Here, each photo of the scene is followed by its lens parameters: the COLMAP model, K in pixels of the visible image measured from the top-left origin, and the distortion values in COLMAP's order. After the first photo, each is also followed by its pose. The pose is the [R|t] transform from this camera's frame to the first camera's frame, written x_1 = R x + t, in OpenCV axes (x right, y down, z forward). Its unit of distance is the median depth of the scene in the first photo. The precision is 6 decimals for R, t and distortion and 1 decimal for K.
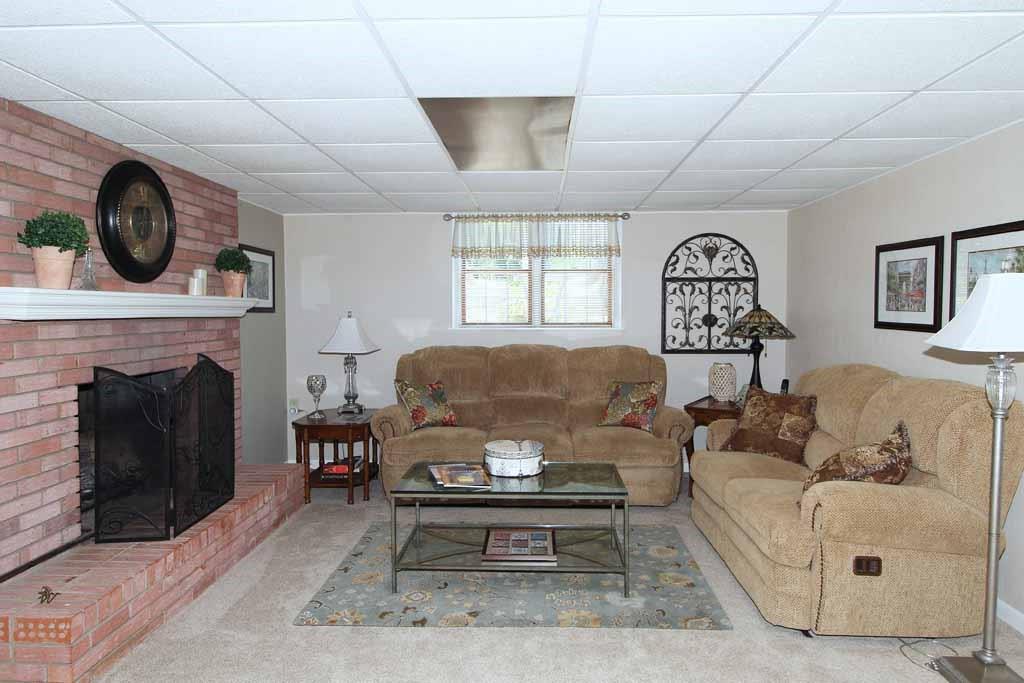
lens RADIAL K [[661.0, 0, 511.9], [0, 661.0, 340.7], [0, 0, 1]] dist [-0.000945, -0.000781]
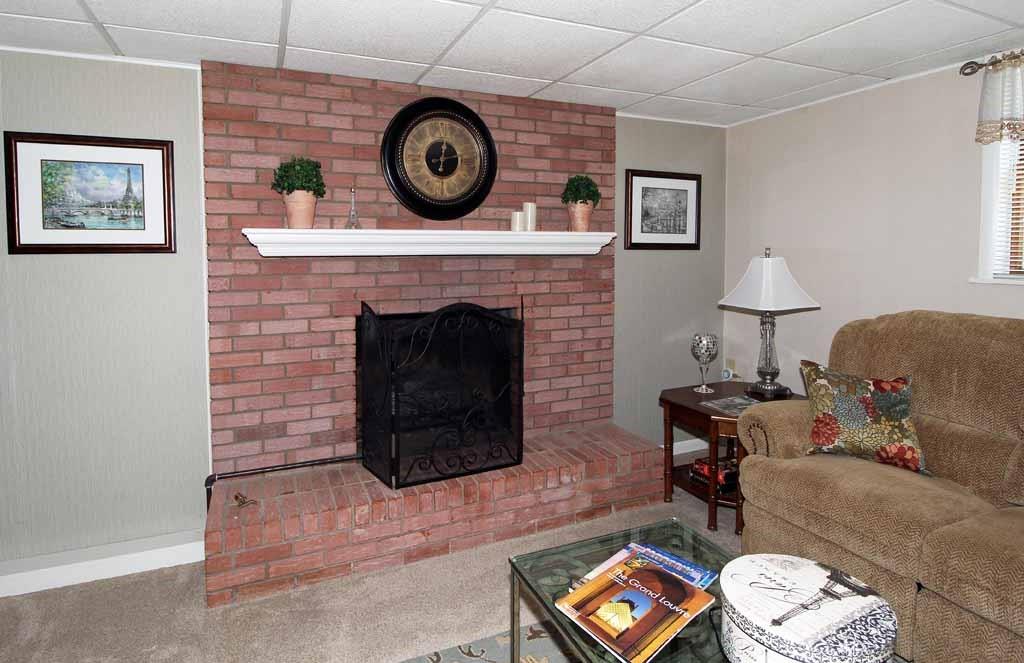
lens RADIAL K [[546.4, 0, 484.4], [0, 546.4, 274.8], [0, 0, 1]] dist [-0.005781, -0.002536]
pose [[0.409163, 0.041102, -0.911535, 0.237565], [-0.038845, 0.998864, 0.027603, -0.033239], [0.911634, 0.024114, 0.410295, 0.789588]]
